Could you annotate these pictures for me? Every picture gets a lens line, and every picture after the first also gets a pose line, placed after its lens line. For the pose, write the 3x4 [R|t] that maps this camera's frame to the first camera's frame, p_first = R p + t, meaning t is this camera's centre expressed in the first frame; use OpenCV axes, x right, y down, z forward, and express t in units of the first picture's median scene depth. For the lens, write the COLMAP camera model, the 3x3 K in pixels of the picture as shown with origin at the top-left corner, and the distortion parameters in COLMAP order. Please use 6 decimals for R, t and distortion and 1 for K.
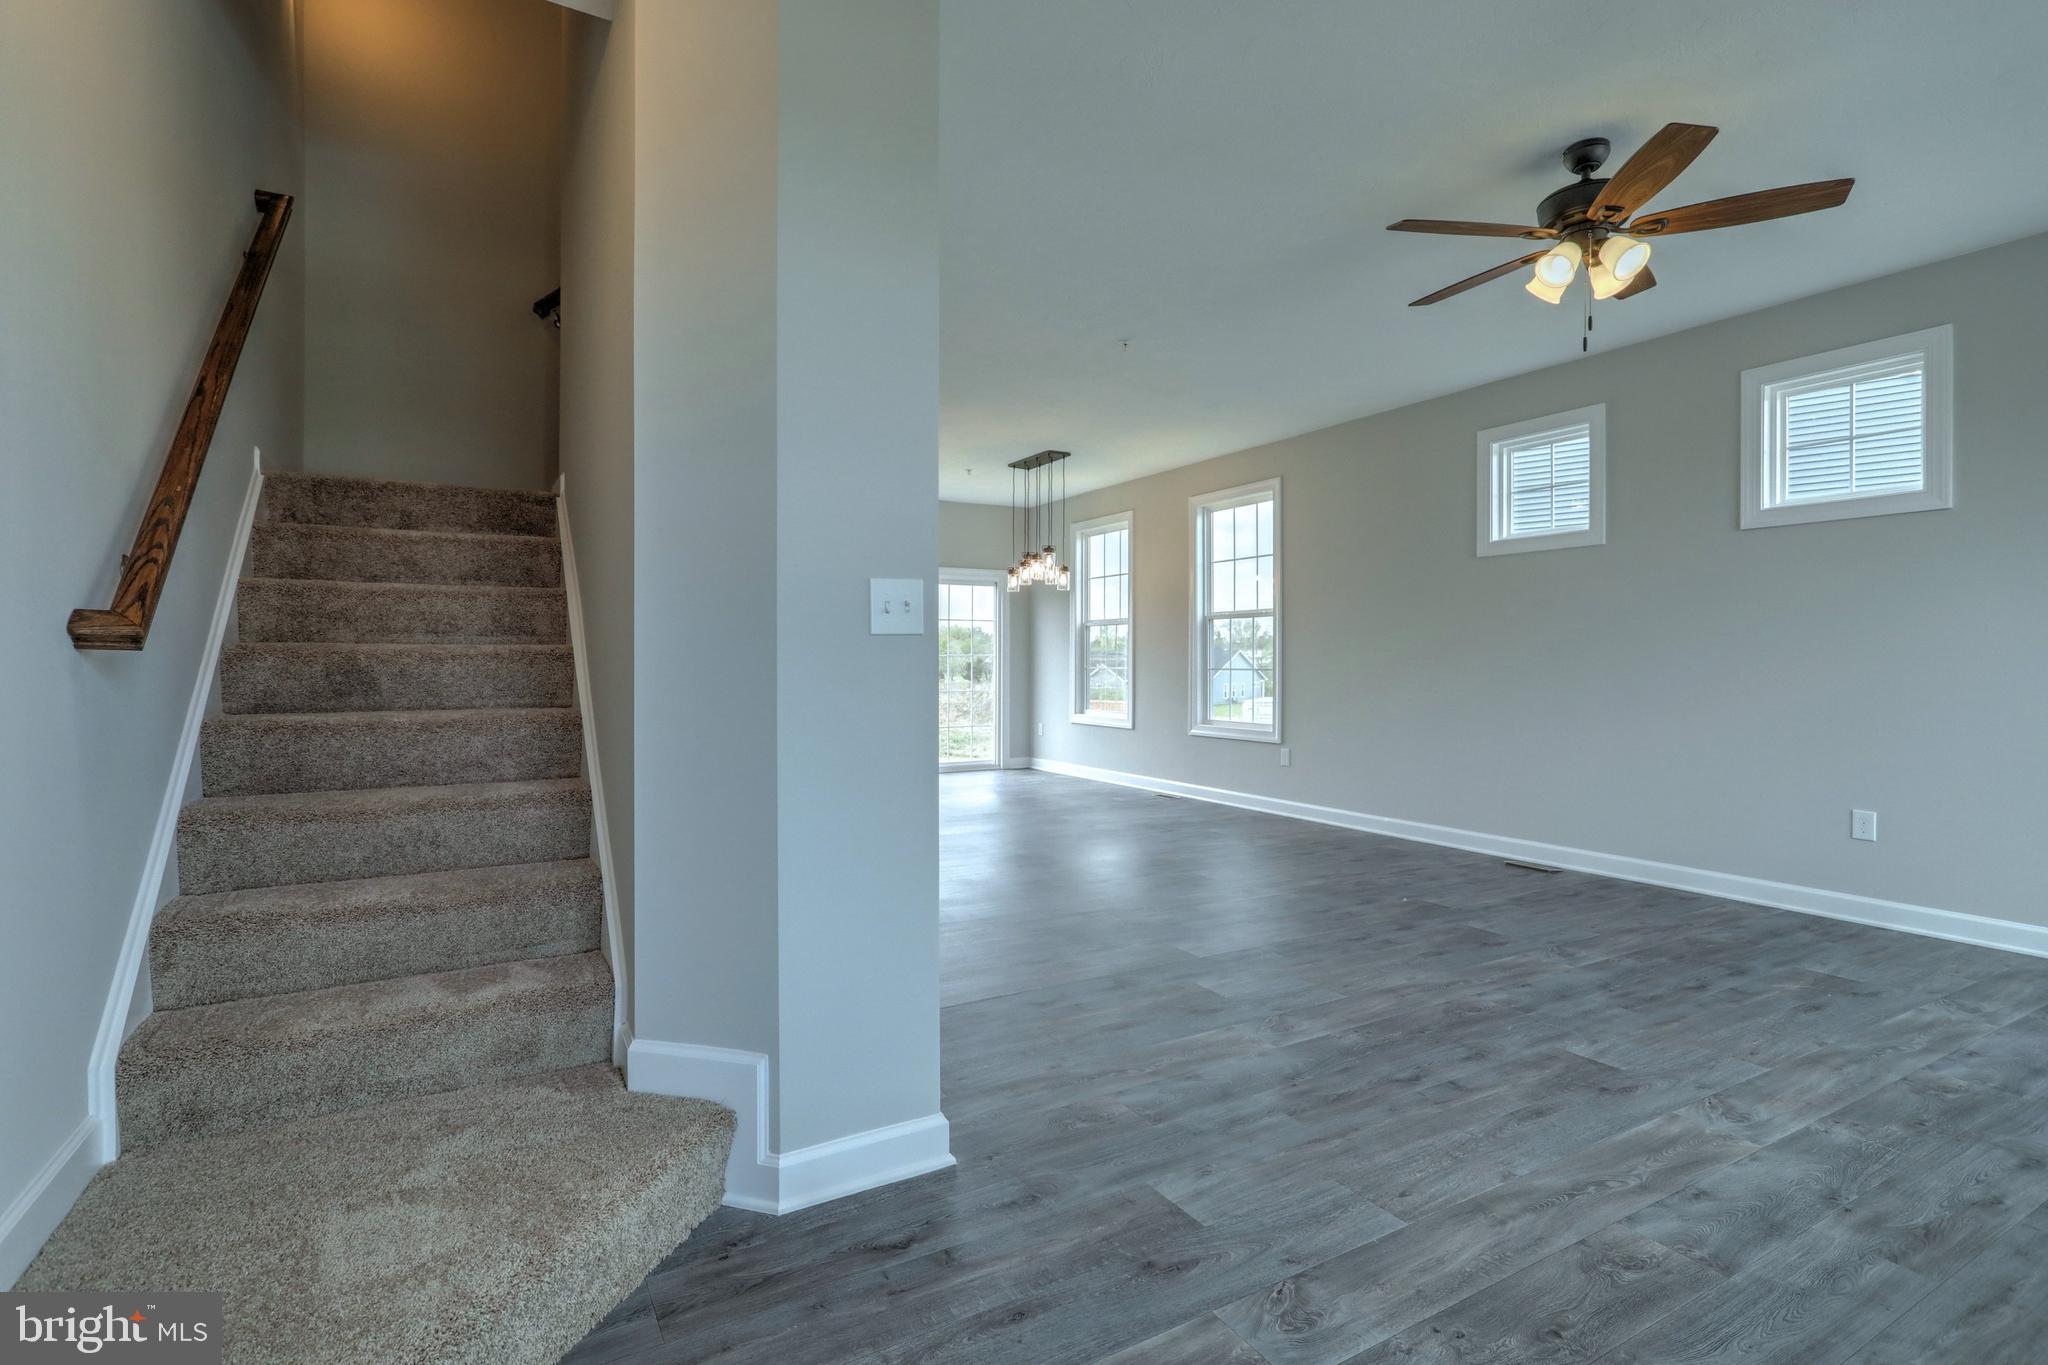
lens RADIAL K [[967.0, 0, 1026.1], [0, 967.0, 700.9], [0, 0, 1]] dist [0.003887, 0.000888]
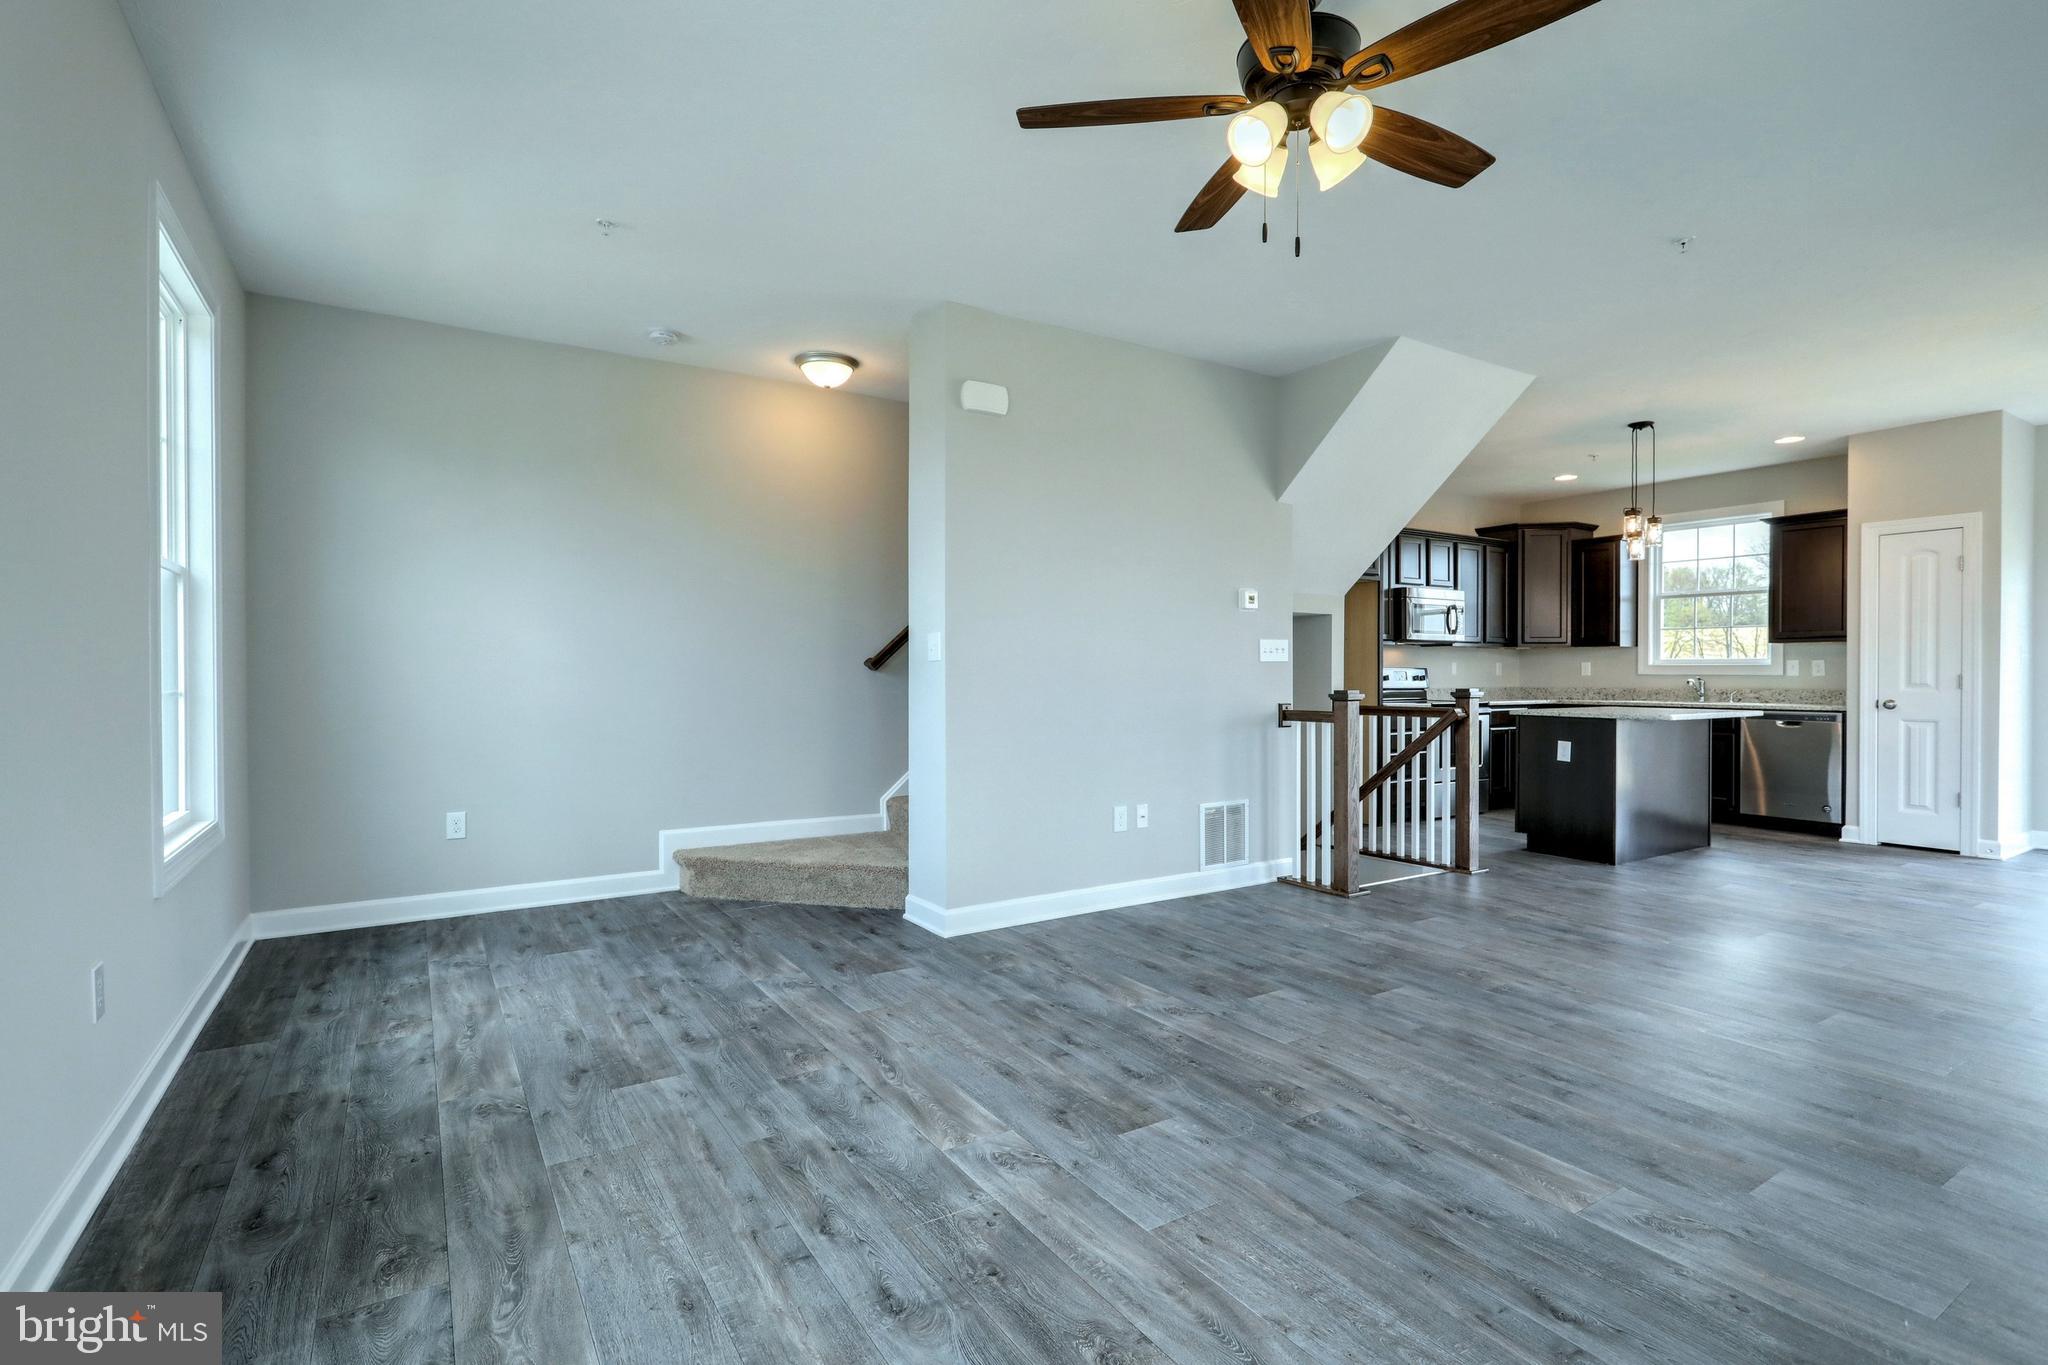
lens RADIAL K [[967.0, 0, 1028.7], [0, 967.0, 679.4], [0, 0, 1]] dist [0.003887, 0.000888]
pose [[0.048064, 0.005182, -0.998831, 1.590154], [-0.041059, 0.999152, 0.003208, -0.035147], [0.998000, 0.040857, 0.048236, 0.917861]]
